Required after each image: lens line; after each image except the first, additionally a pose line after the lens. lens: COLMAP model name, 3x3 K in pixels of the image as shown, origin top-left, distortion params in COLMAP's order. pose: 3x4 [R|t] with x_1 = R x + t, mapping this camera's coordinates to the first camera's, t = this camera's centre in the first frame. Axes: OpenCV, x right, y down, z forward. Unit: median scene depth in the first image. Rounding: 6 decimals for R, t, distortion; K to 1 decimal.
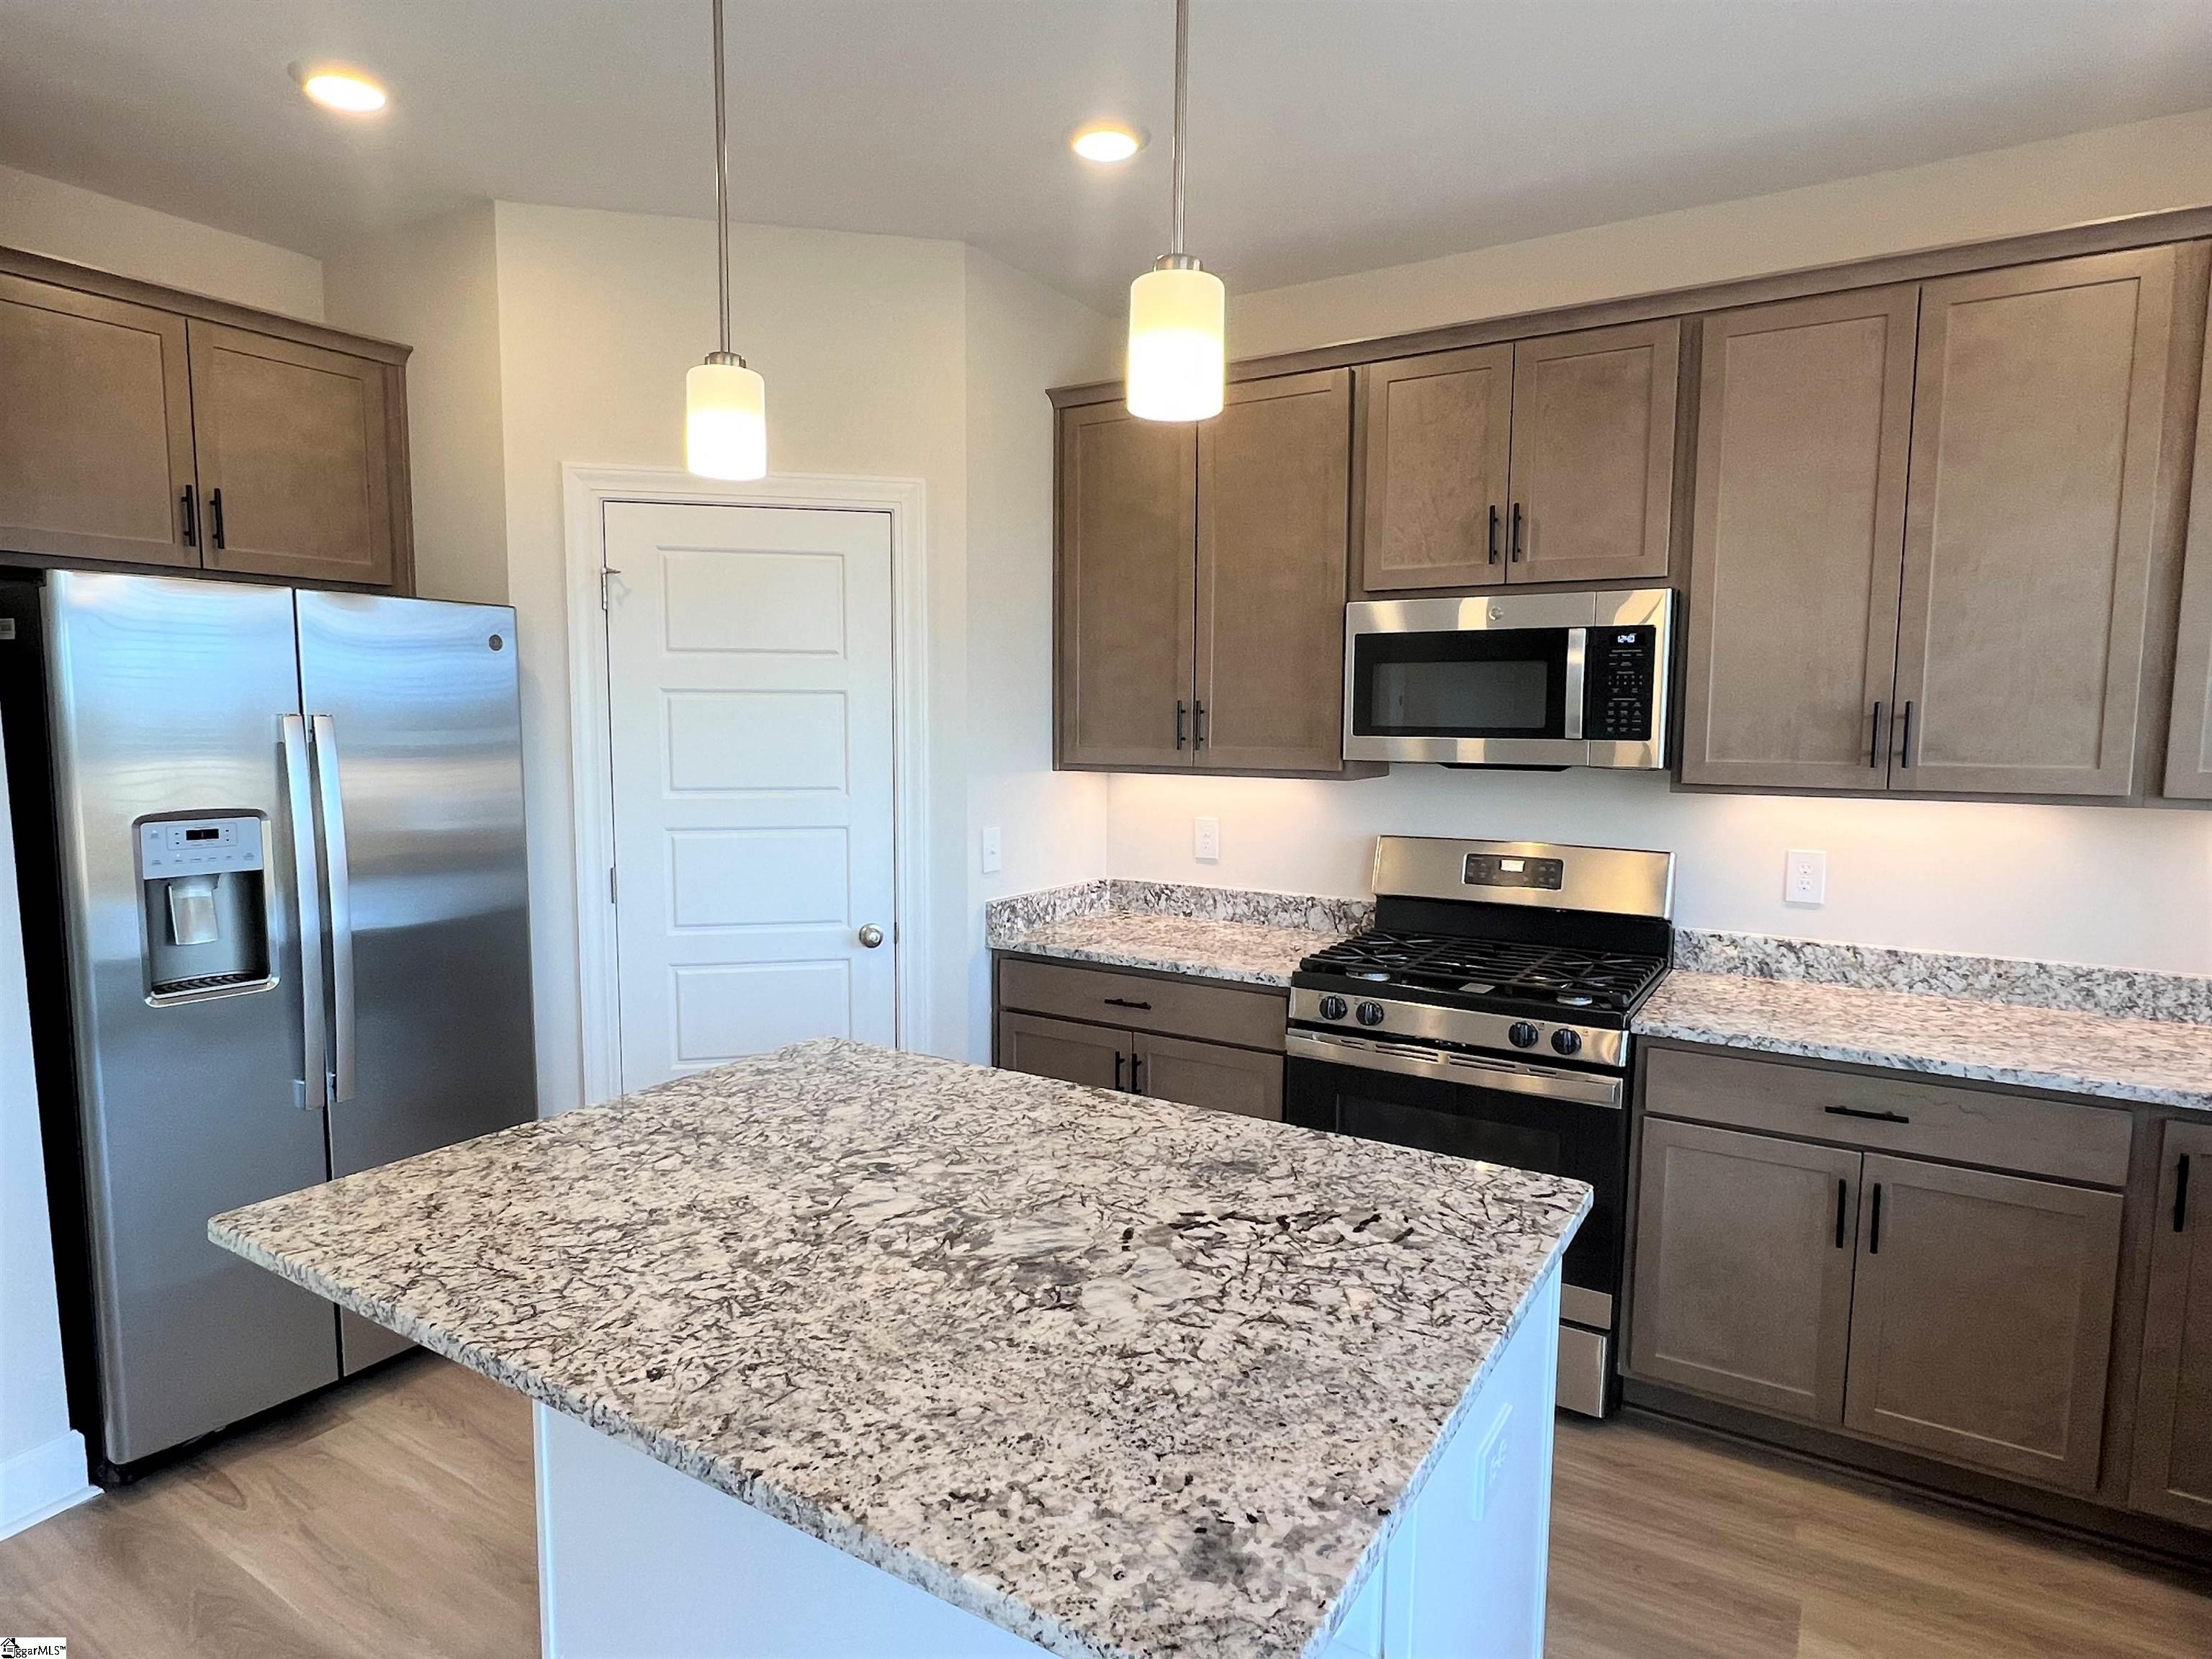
lens RADIAL K [[1237.9, 0, 1106.0], [0, 1237.9, 829.5], [0, 0, 1]] dist [-0.002513, 0.000746]
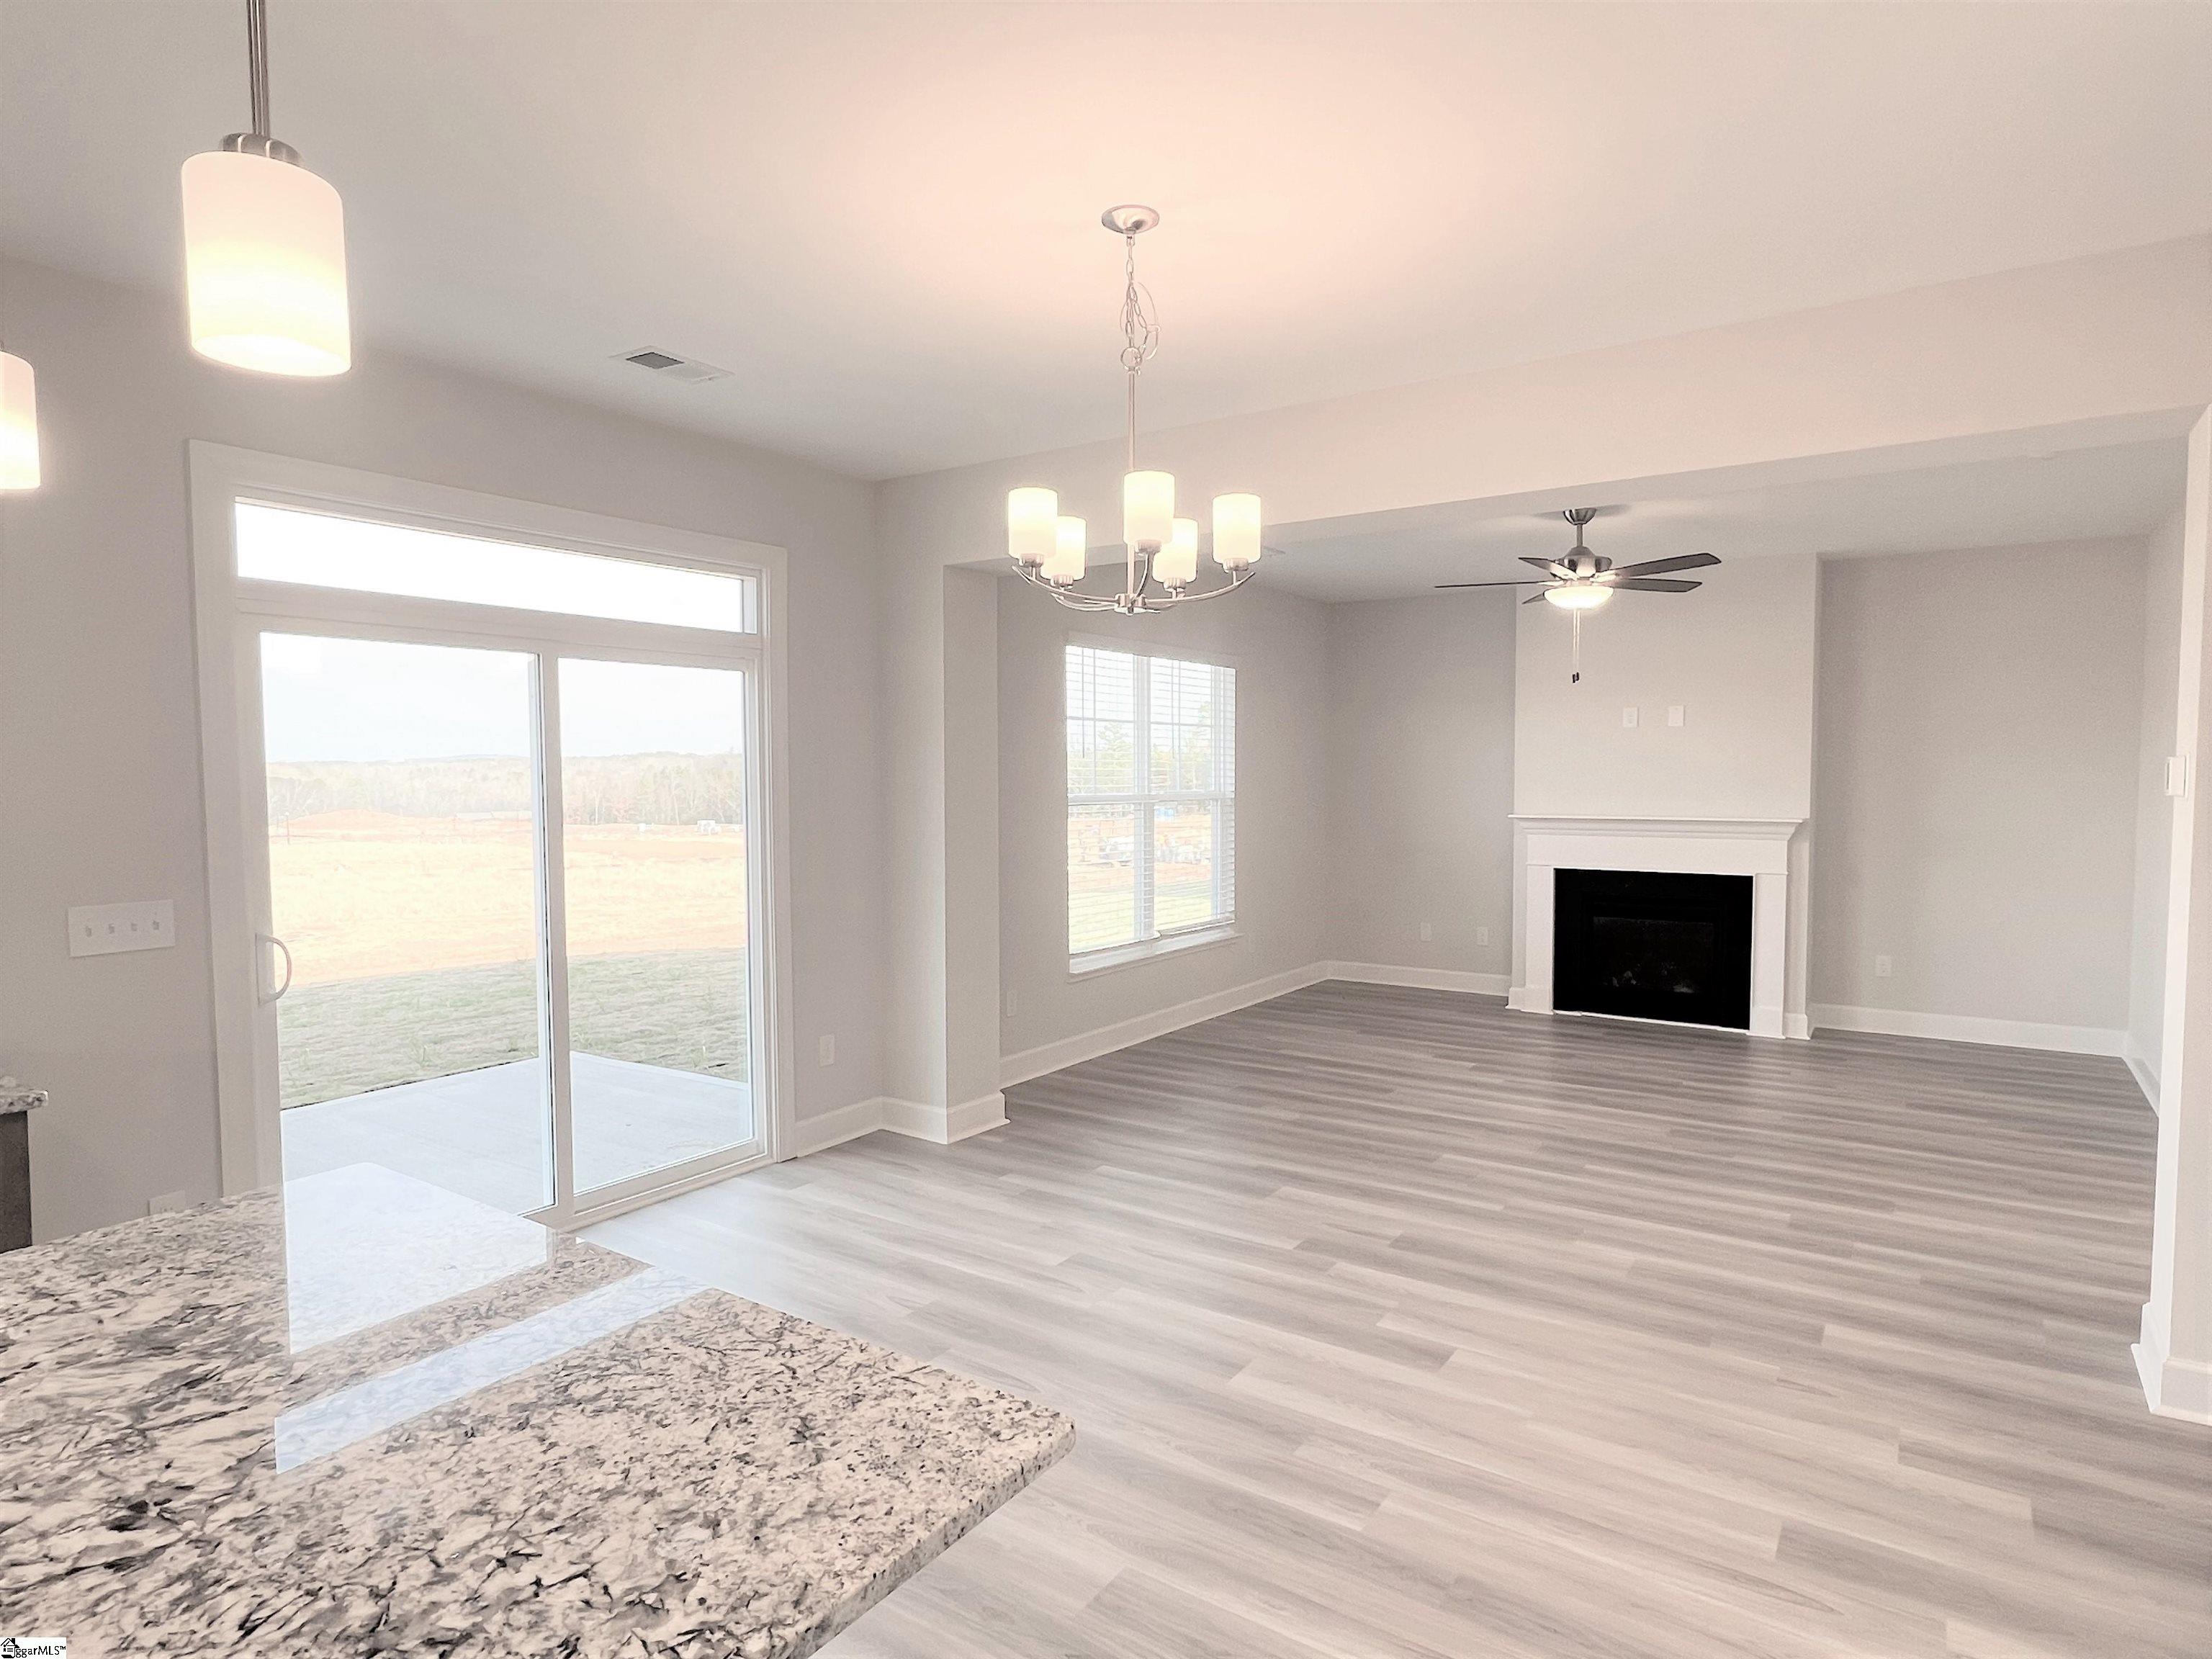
lens RADIAL K [[1237.9, 0, 1106.0], [0, 1237.9, 829.5], [0, 0, 1]] dist [-0.002513, 0.000746]
pose [[-0.999124, -0.004015, 0.041651, -0.808772], [0.001927, 0.989916, 0.141643, -0.180065], [-0.041800, 0.141599, -0.989041, 1.802189]]
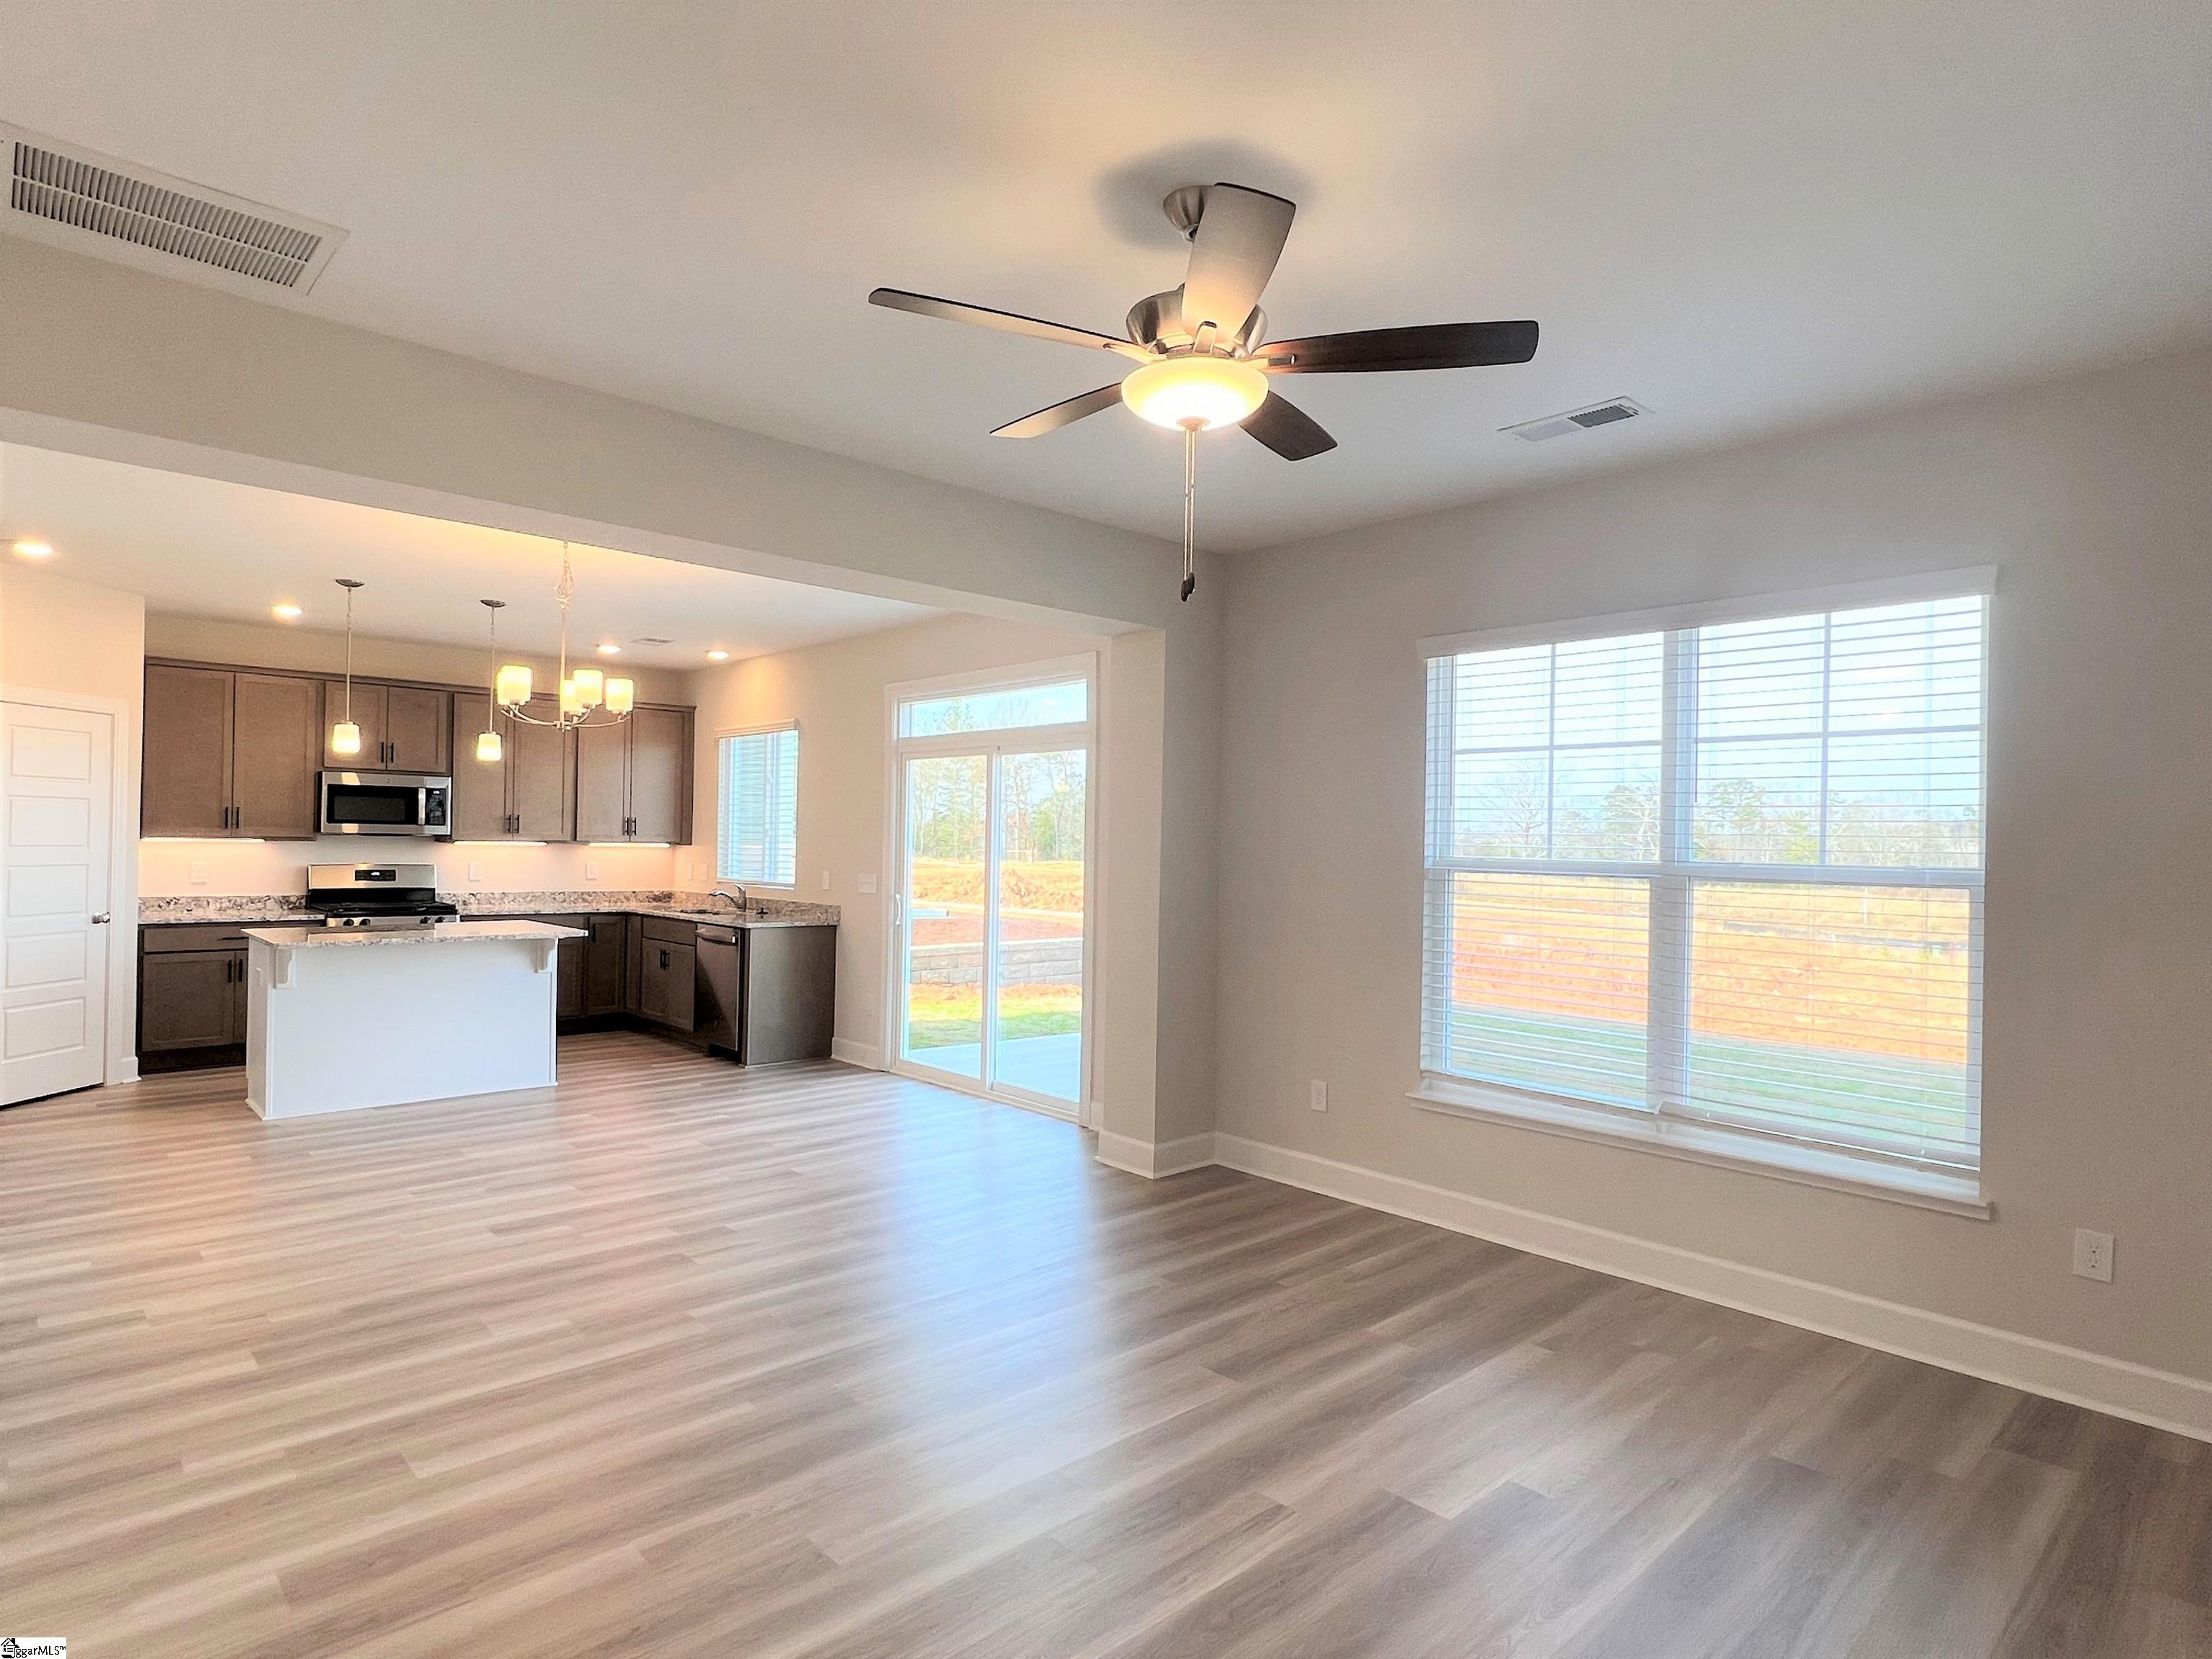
lens RADIAL K [[1190.2, 0, 1103.8], [0, 1190.2, 845.7], [0, 0, 1]] dist [-0.004273, -0.000678]
pose [[0.256523, -0.004349, 0.966528, -3.723631], [0.075048, 0.997060, -0.015432, 0.273307], [-0.963620, 0.076495, 0.256095, -2.484128]]
